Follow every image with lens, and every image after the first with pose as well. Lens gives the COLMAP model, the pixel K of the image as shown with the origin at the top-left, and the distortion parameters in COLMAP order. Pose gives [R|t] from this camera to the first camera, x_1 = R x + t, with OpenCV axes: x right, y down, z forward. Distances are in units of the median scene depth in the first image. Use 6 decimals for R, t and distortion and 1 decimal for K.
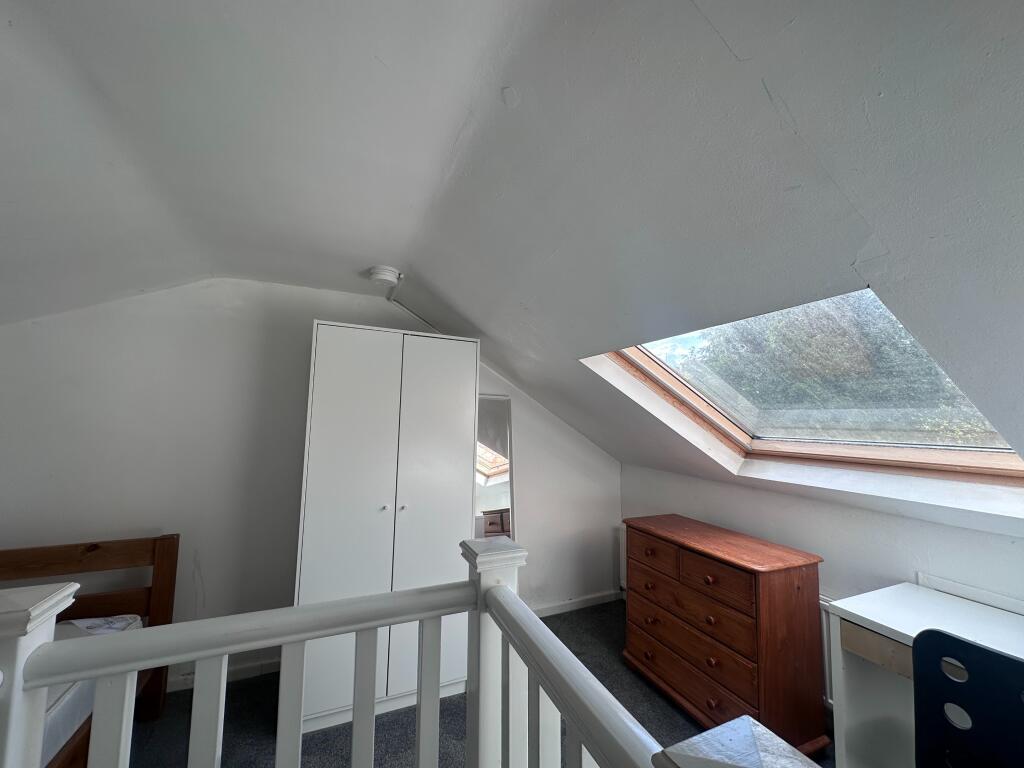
lens RADIAL K [[407.2, 0, 510.2], [0, 407.2, 384.9], [0, 0, 1]] dist [-0.001441, 0.000389]
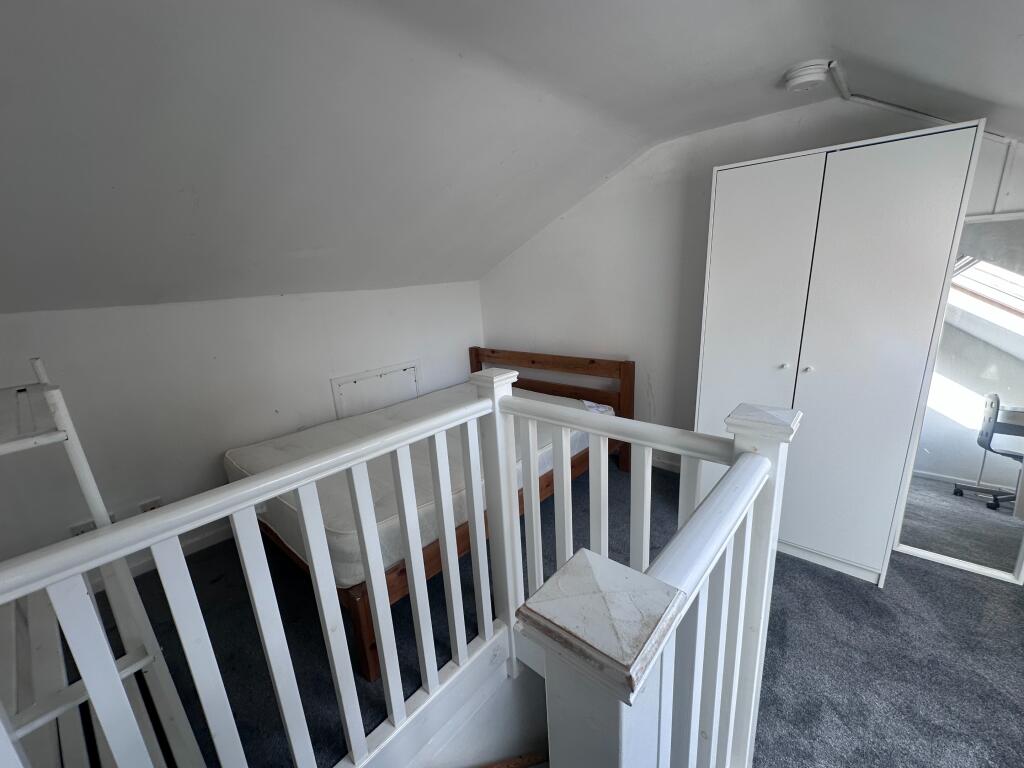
lens RADIAL K [[407.2, 0, 510.2], [0, 407.2, 384.9], [0, 0, 1]] dist [-0.001441, 0.000389]
pose [[0.424319, 0.196762, -0.883876, 0.270820], [0.137133, 0.950885, 0.277512, -0.003663], [0.895069, -0.238962, 0.376496, 0.077203]]
